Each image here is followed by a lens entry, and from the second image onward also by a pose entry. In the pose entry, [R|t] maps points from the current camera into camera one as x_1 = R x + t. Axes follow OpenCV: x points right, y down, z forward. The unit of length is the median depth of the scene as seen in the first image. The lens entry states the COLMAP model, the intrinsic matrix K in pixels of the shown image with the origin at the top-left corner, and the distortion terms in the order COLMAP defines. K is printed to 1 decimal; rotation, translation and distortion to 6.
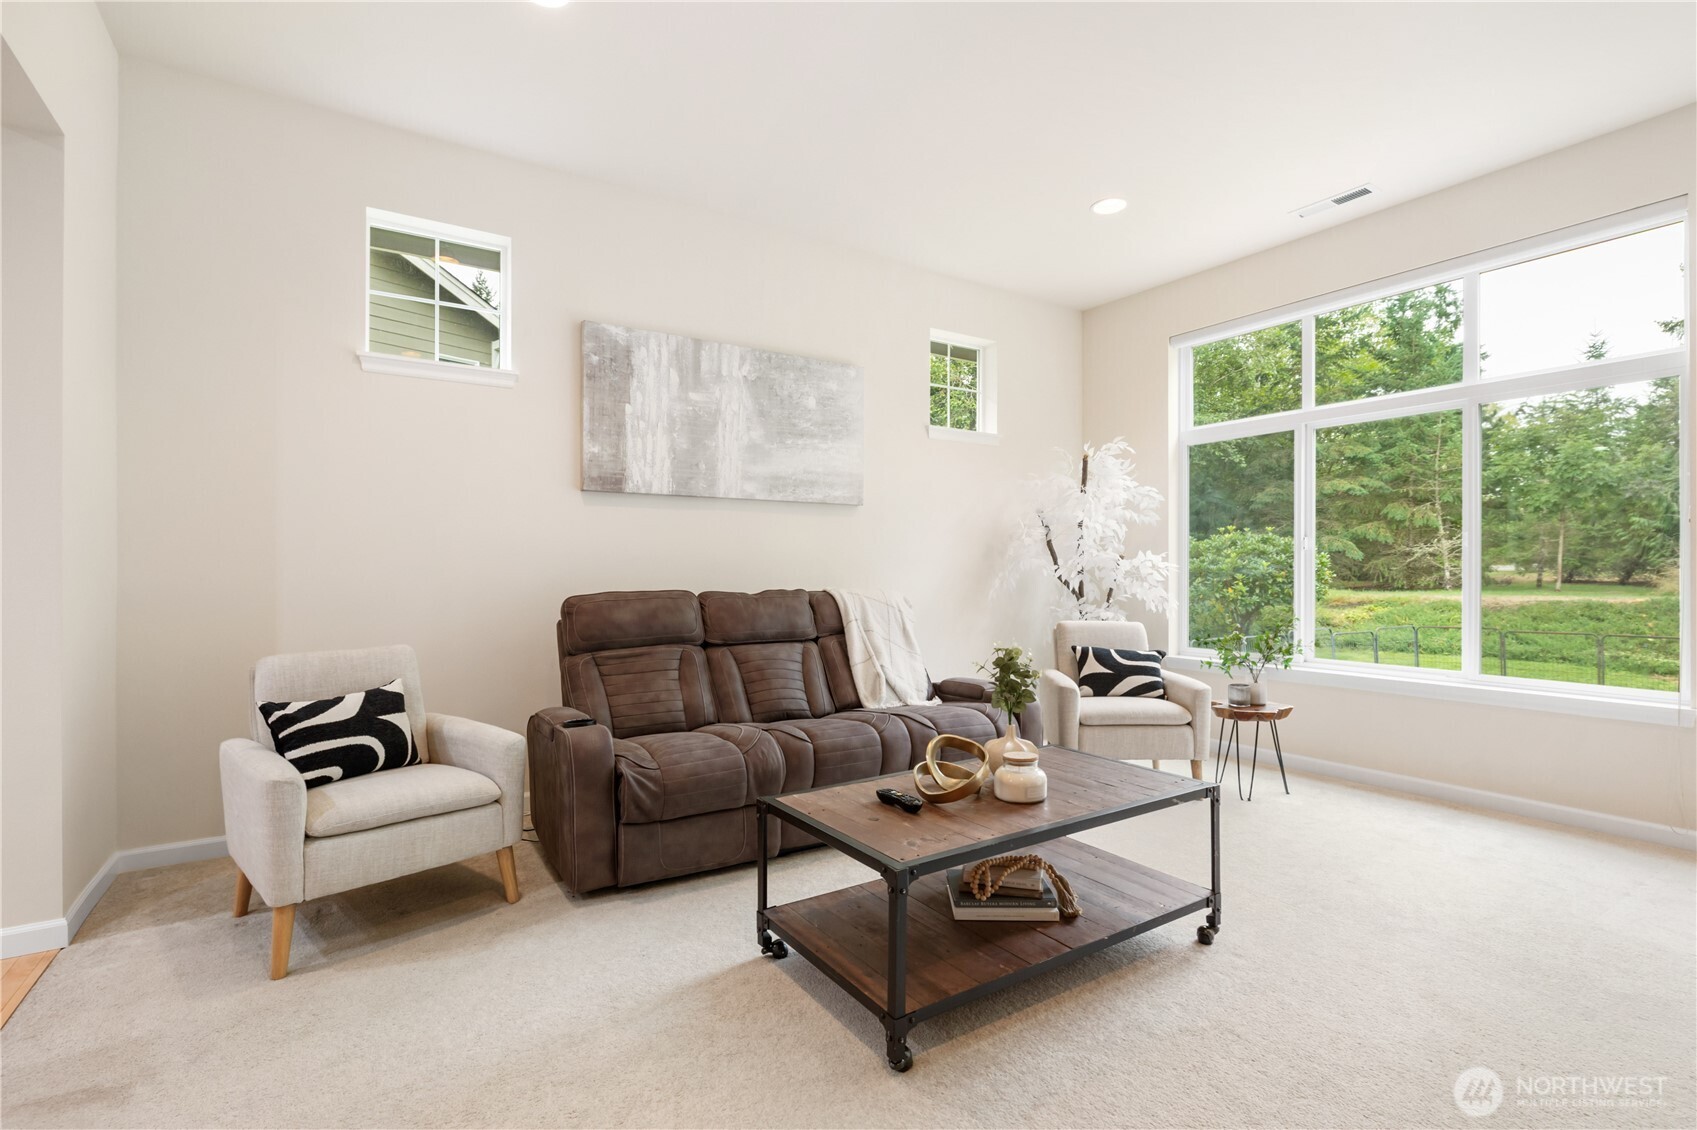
lens RADIAL K [[803.4, 0, 845.4], [0, 803.4, 570.8], [0, 0, 1]] dist [-0.012047, 0.001118]
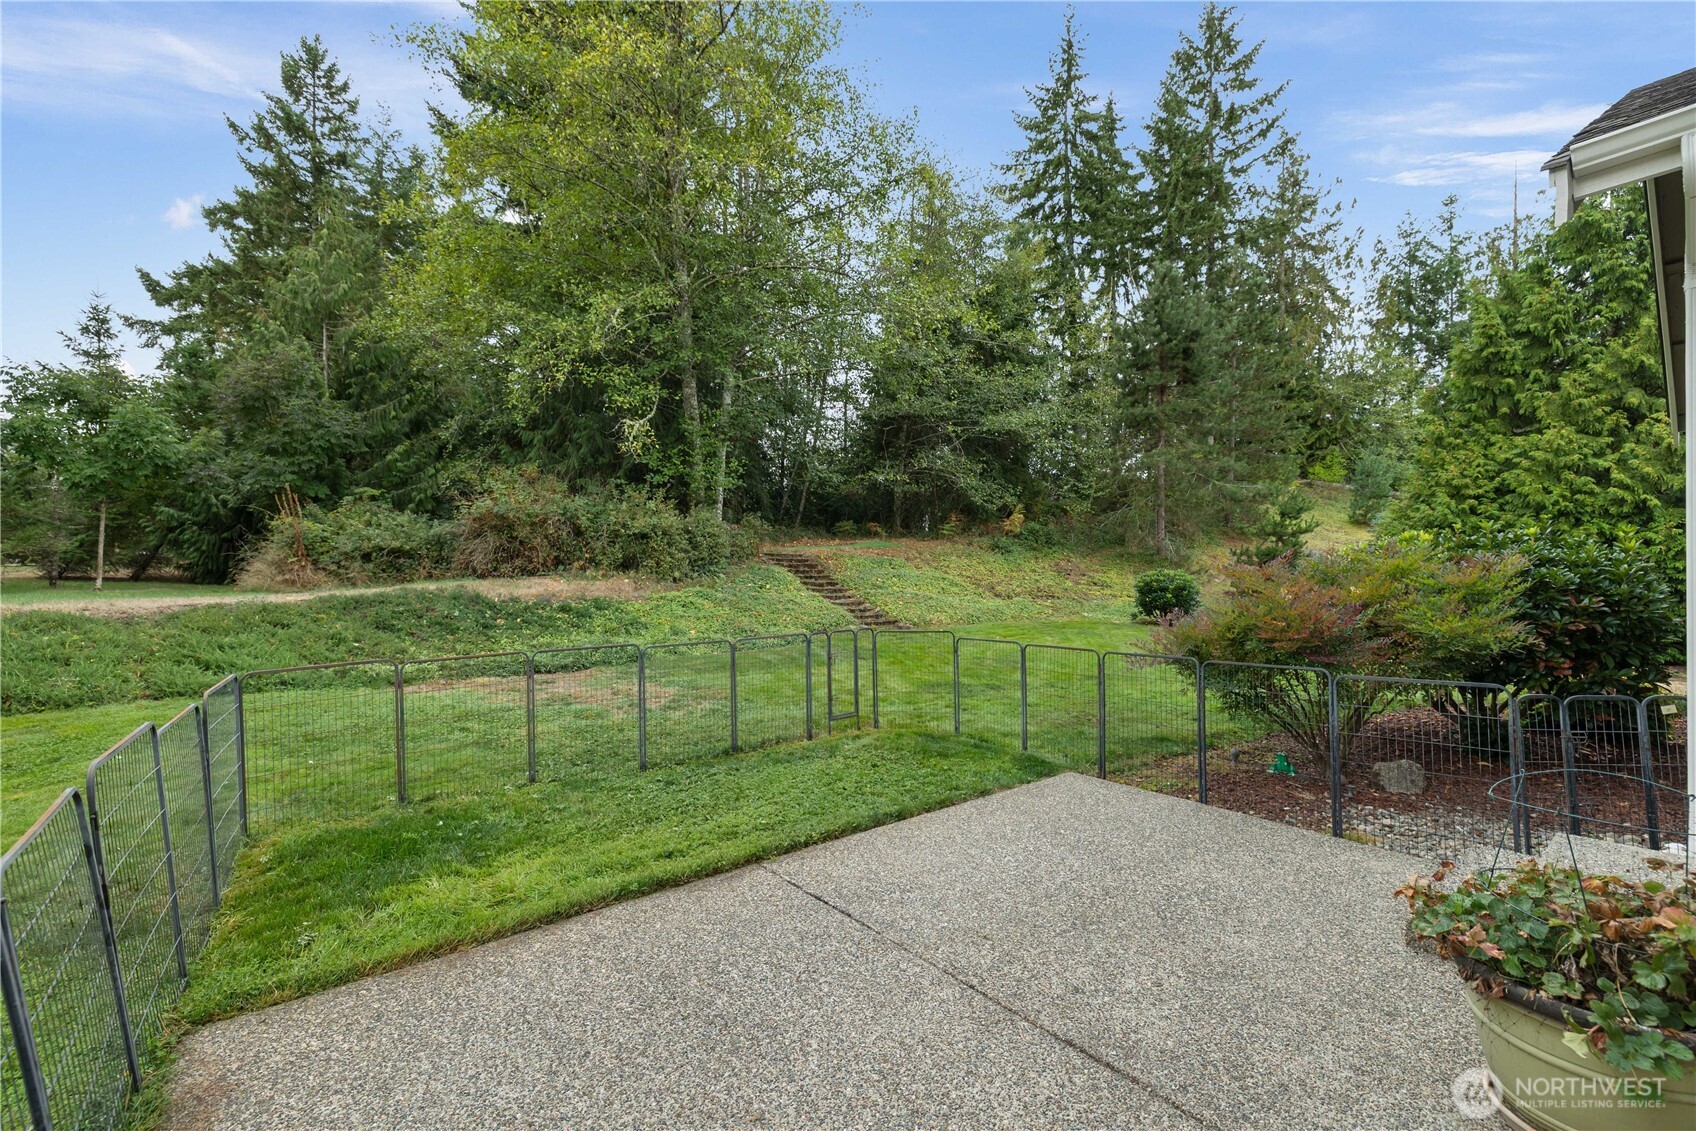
lens RADIAL K [[716.6, 0, 843.4], [0, 716.6, 568.8], [0, 0, 1]] dist [-0.002865, -0.000857]
pose [[-0.083340, -0.004025, 0.996513, 0.108929], [0.000921, 0.999991, 0.004116, 0.001775], [-0.996521, 0.001260, -0.083336, 0.299277]]
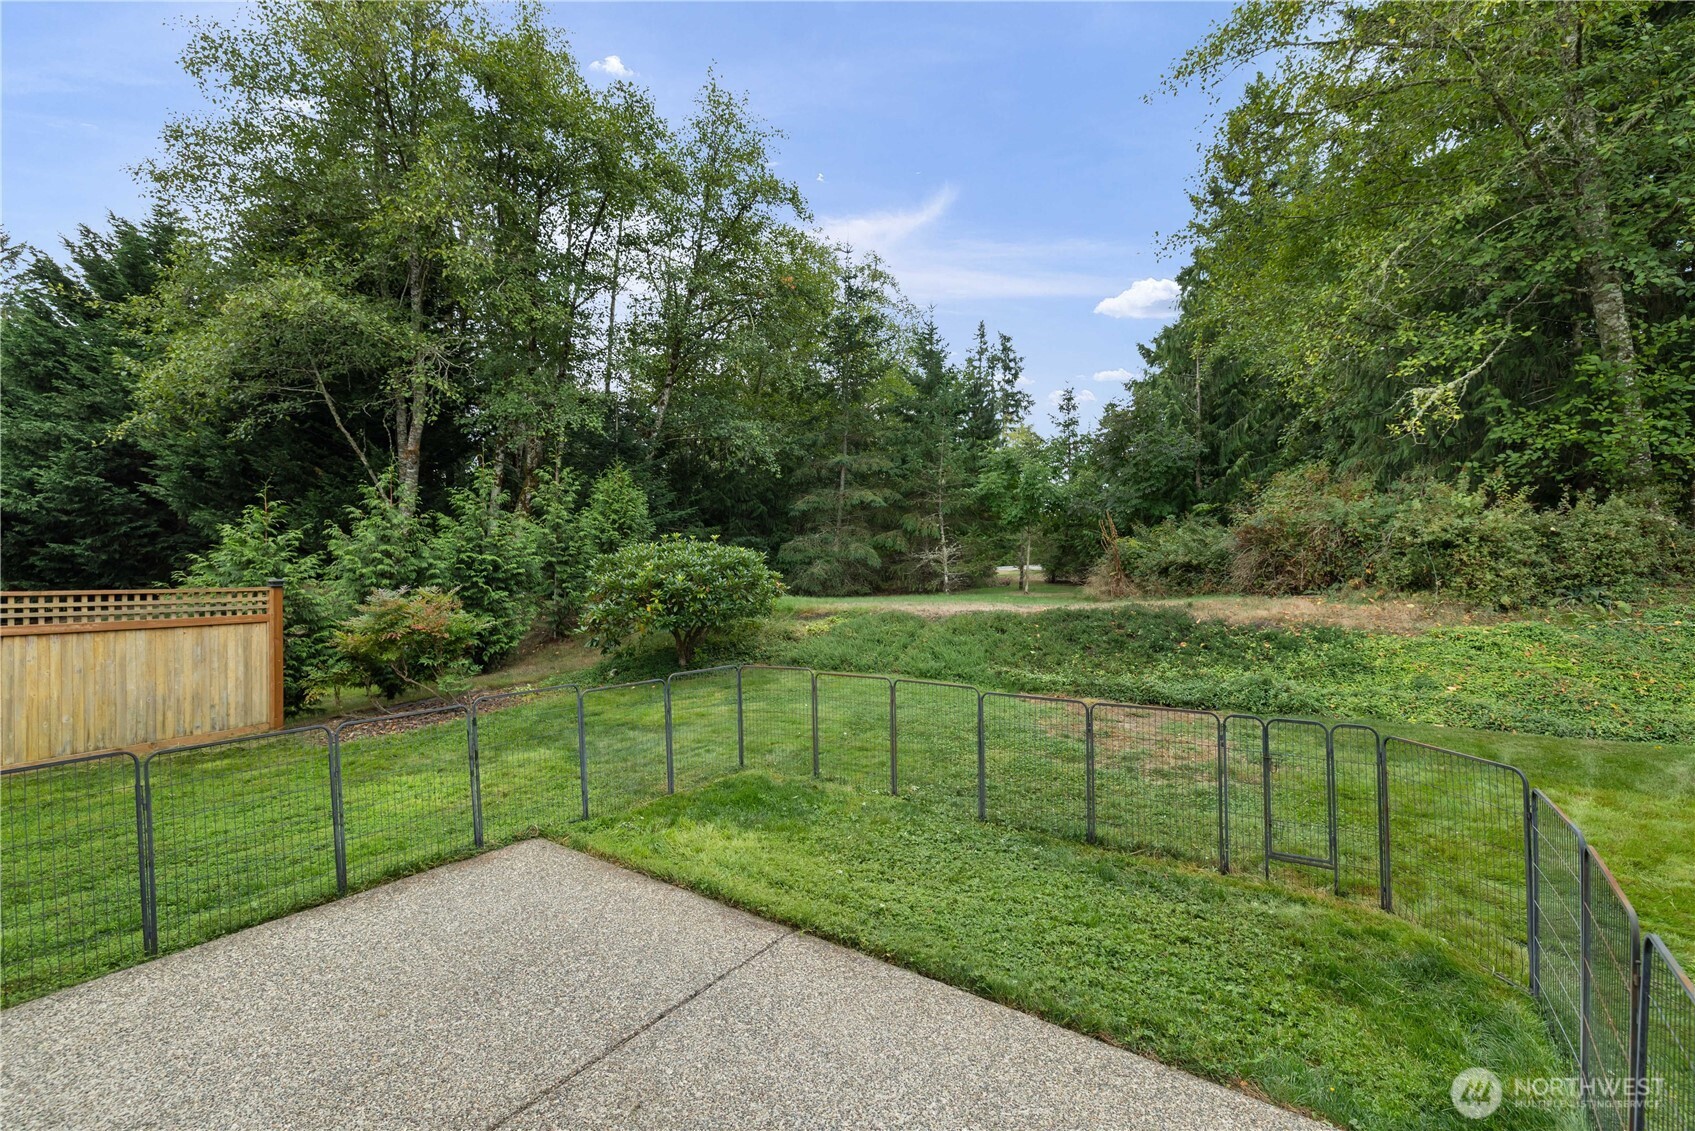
lens RADIAL K [[716.2, 0, 845.2], [0, 716.2, 569.9], [0, 0, 1]] dist [-0.002865, -0.000857]
pose [[0.924512, -0.003405, 0.381137, 0.241409], [0.002010, 0.999990, 0.004057, -0.012719], [-0.381147, -0.002985, 0.924510, 0.132033]]
